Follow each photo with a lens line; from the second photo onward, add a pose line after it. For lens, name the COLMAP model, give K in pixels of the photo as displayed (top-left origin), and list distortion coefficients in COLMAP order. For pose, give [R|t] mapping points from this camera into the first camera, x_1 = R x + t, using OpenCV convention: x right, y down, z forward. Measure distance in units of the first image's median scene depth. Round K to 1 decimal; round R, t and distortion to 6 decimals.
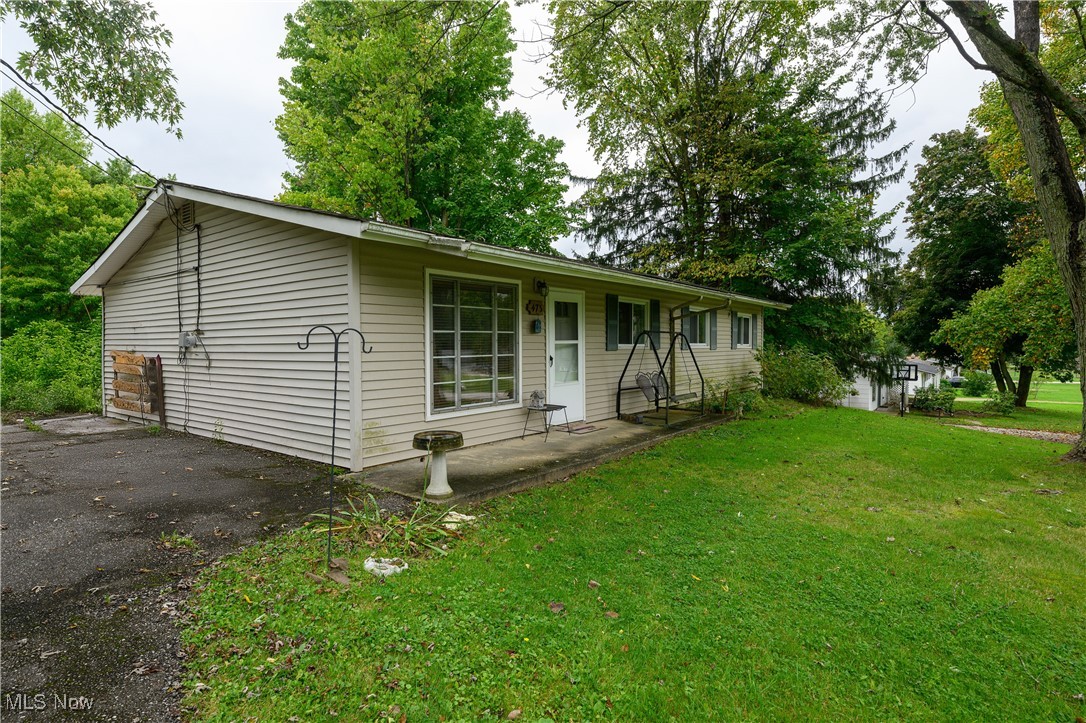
lens RADIAL K [[568.6, 0, 545.0], [0, 568.6, 364.8], [0, 0, 1]] dist [-0.002223, -0.000048]
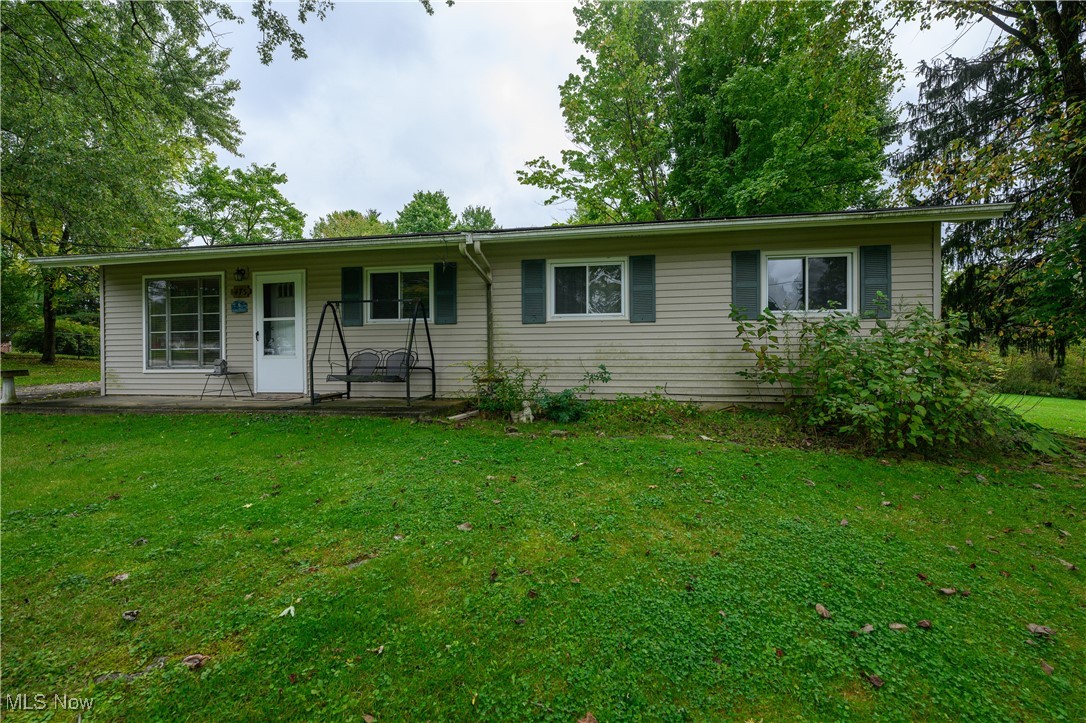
lens RADIAL K [[466.5, 0, 544.1], [0, 466.5, 366.7], [0, 0, 1]] dist [-0.004340, -0.000225]
pose [[0.453977, 0.018107, -0.890829, 0.970406], [-0.029557, 0.999549, 0.005254, 0.028478], [0.890523, 0.023945, 0.454308, 0.946269]]
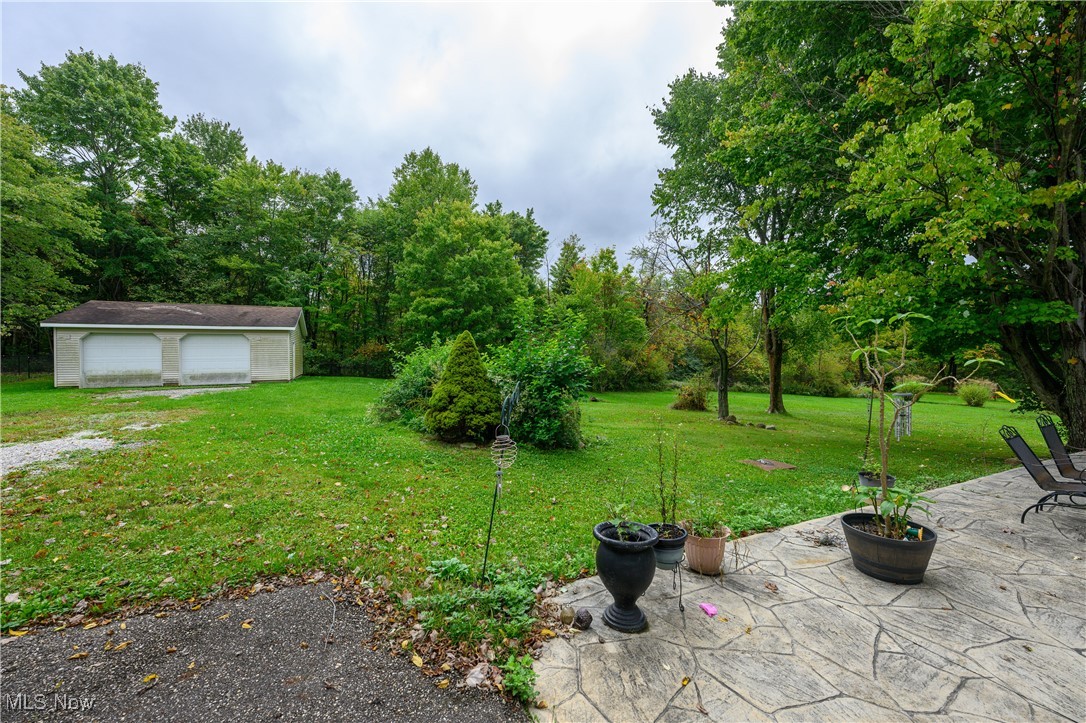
lens RADIAL K [[425.5, 0, 548.0], [0, 425.5, 360.9], [0, 0, 1]] dist [-0.004871, -0.000351]
pose [[0.891357, 0.002985, -0.453293, -1.026584], [-0.013692, 0.999699, -0.020341, -0.036725], [0.453096, 0.024338, 0.891130, 1.119176]]
